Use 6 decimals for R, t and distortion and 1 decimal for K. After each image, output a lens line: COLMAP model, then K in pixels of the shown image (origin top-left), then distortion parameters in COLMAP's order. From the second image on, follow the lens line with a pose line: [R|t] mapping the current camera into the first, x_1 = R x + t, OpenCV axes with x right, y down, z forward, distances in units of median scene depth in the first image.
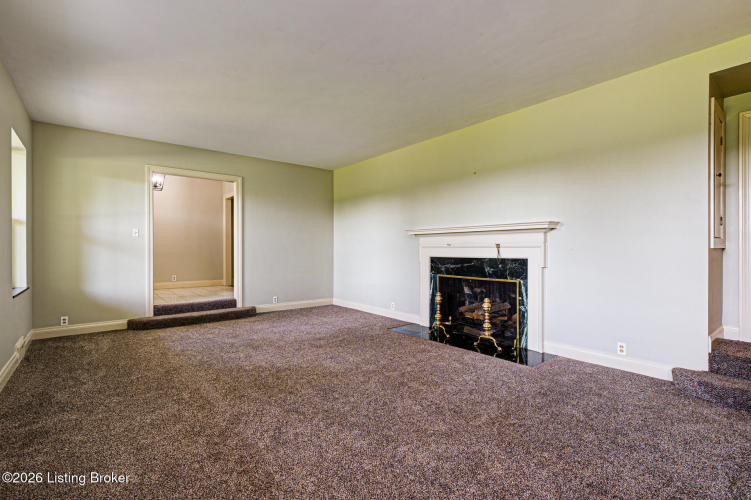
lens RADIAL K [[353.2, 0, 375.5], [0, 353.2, 250.0], [0, 0, 1]] dist [0.009536, 0.000390]
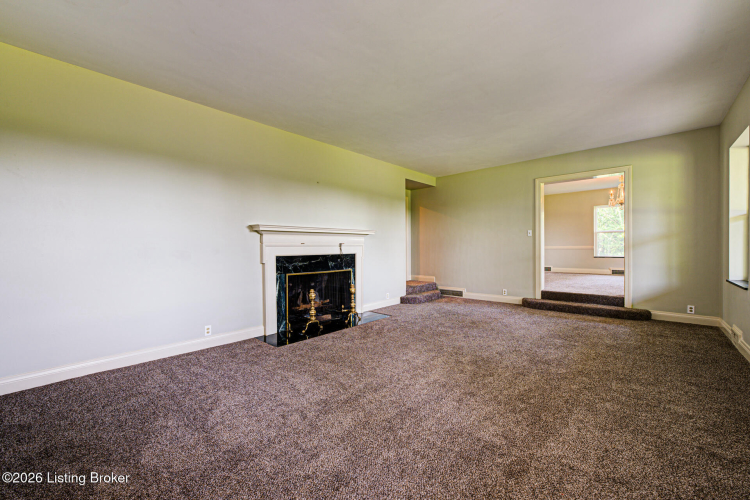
lens RADIAL K [[303.5, 0, 375.0], [0, 303.5, 250.0], [0, 0, 1]] dist [-0.000146, 0.000014]
pose [[-0.141508, -0.007201, 0.989911, -0.840711], [0.010041, 0.999912, 0.008709, -0.001241], [-0.989886, 0.011172, -0.141423, 1.089360]]
